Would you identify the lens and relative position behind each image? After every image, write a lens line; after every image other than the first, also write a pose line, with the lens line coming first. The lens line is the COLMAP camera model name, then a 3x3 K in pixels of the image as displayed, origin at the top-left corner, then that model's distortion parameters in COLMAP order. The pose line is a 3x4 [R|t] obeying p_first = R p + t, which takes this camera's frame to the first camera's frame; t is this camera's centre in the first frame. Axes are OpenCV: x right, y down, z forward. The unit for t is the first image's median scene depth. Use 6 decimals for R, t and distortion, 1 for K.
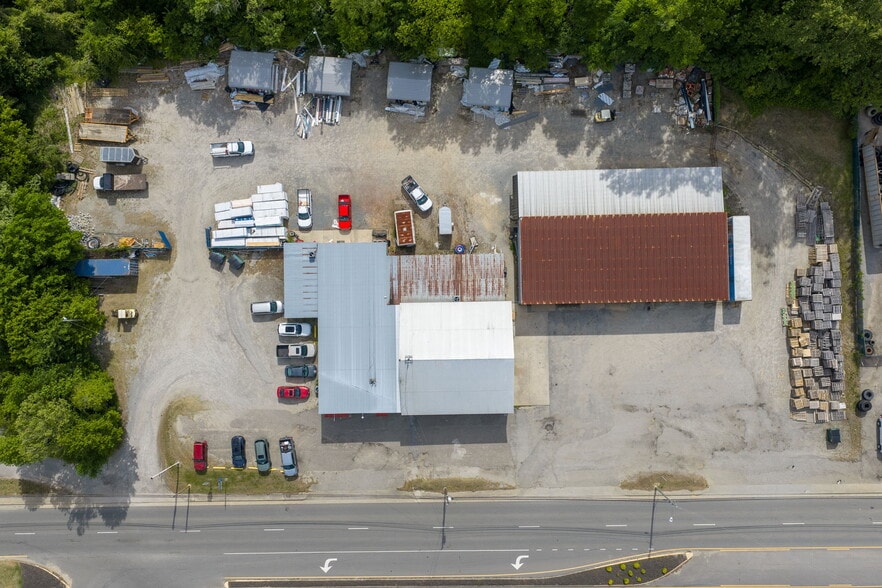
lens RADIAL K [[728.9, 0, 441.0], [0, 728.9, 294.0], [0, 0, 1]] dist [0.017029, -0.020975]
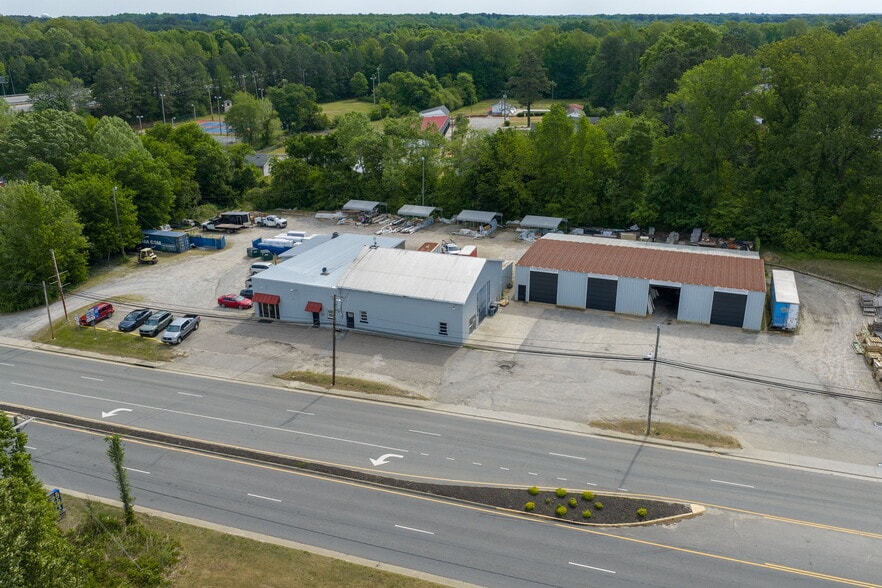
lens RADIAL K [[728.9, 0, 441.0], [0, 728.9, 294.0], [0, 0, 1]] dist [0.017029, -0.020975]
pose [[0.927457, 0.139822, -0.346803, 0.326196], [-0.373929, 0.347677, -0.859825, 0.792133], [0.000353, 0.927130, 0.374739, 0.669508]]
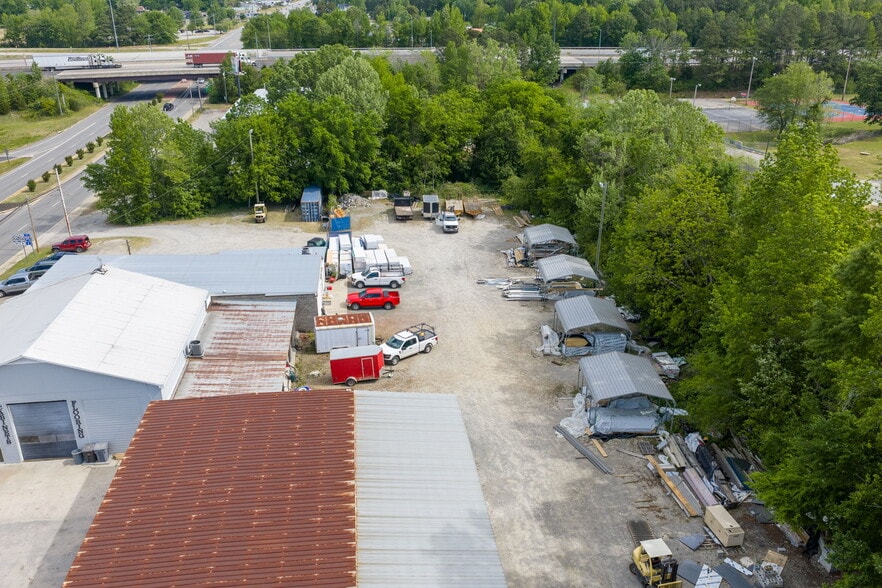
lens RADIAL K [[728.9, 0, 441.0], [0, 728.9, 294.0], [0, 0, 1]] dist [0.017029, -0.020975]
pose [[0.095627, 0.398476, -0.912180, 0.478062], [-0.995204, 0.057240, -0.079326, -0.122015], [0.020604, 0.915391, 0.402038, 0.736591]]
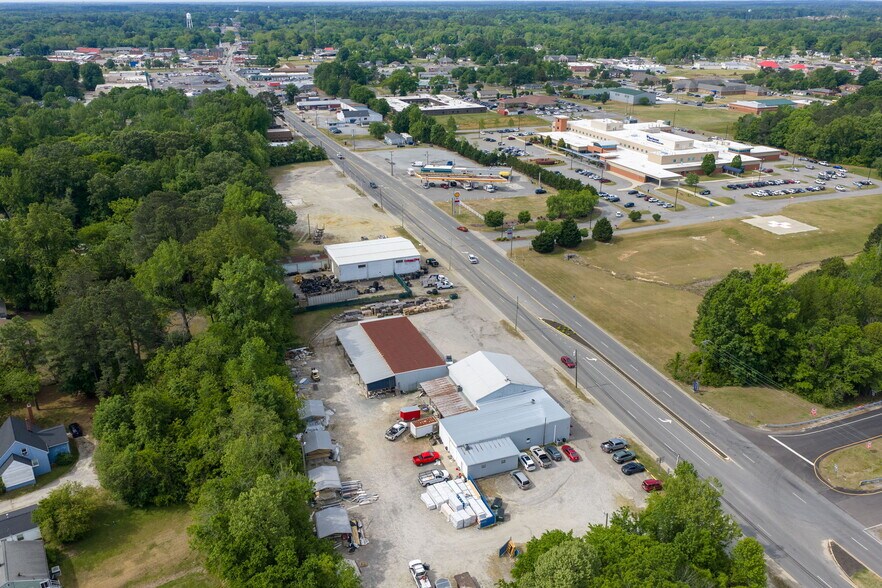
lens RADIAL K [[728.9, 0, 441.0], [0, 728.9, 294.0], [0, 0, 1]] dist [0.017029, -0.020975]
pose [[-0.340385, -0.340031, 0.876651, -1.180347], [0.940214, -0.111562, 0.321793, -0.474017], [-0.011619, 0.933774, 0.357676, 0.271575]]
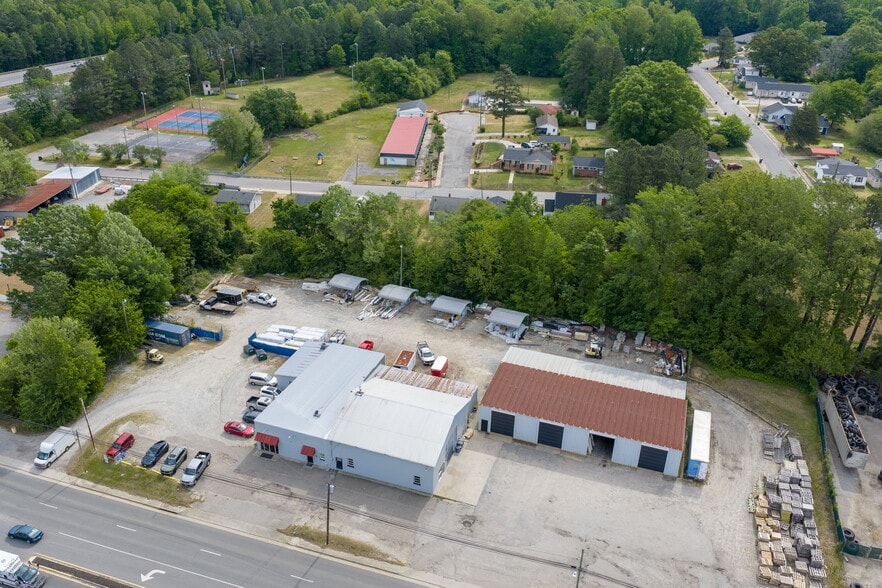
lens RADIAL K [[728.9, 0, 441.0], [0, 728.9, 294.0], [0, 0, 1]] dist [0.017029, -0.020975]
pose [[0.935853, 0.195632, -0.293100, 0.321593], [-0.351206, 0.449651, -0.821260, 0.789312], [-0.028872, 0.871517, 0.489515, 0.333695]]
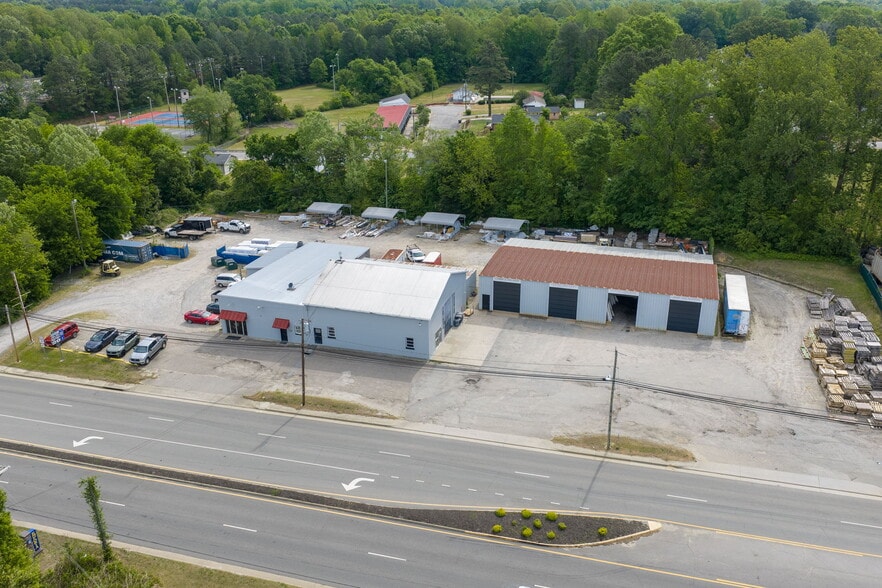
lens RADIAL K [[728.9, 0, 441.0], [0, 728.9, 294.0], [0, 0, 1]] dist [0.017029, -0.020975]
pose [[0.945895, 0.128671, -0.297869, 0.325894], [-0.324461, 0.382732, -0.865009, 0.791664], [0.002702, 0.914855, 0.403773, 0.625915]]
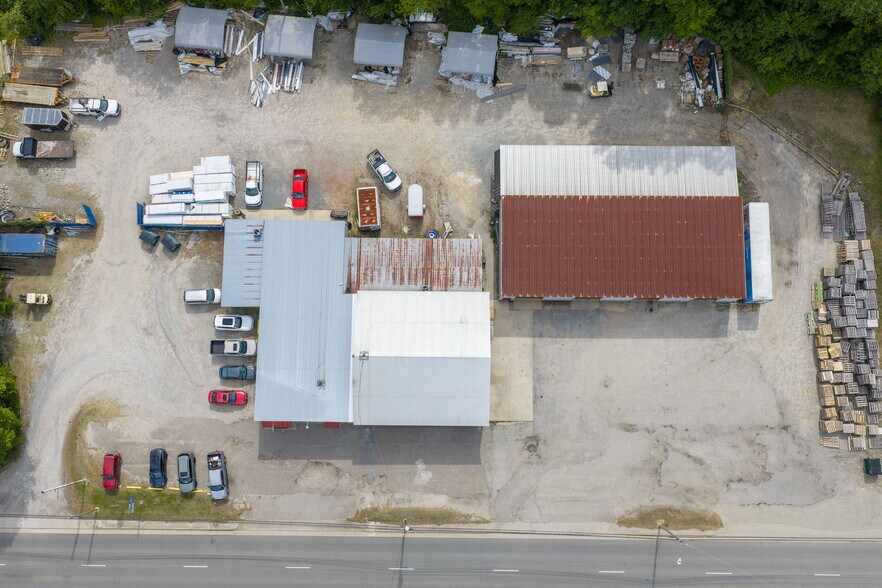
lens RADIAL K [[728.9, 0, 441.0], [0, 728.9, 294.0], [0, 0, 1]] dist [0.017029, -0.020975]
pose [[0.999549, 0.029717, 0.004251, 0.035309], [-0.029129, 0.994355, -0.102028, 0.095546], [-0.007259, 0.101858, 0.994772, 0.151911]]
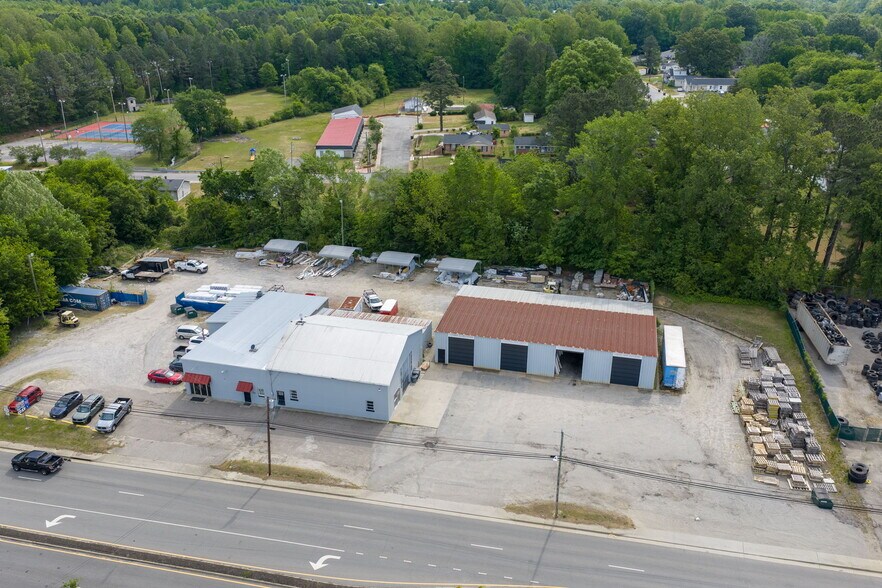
lens RADIAL K [[728.9, 0, 441.0], [0, 728.9, 294.0], [0, 0, 1]] dist [0.017029, -0.020975]
pose [[0.964608, 0.121931, -0.233803, 0.322487], [-0.263417, 0.405391, -0.875368, 0.794216], [-0.011953, 0.905975, 0.423162, 0.527324]]
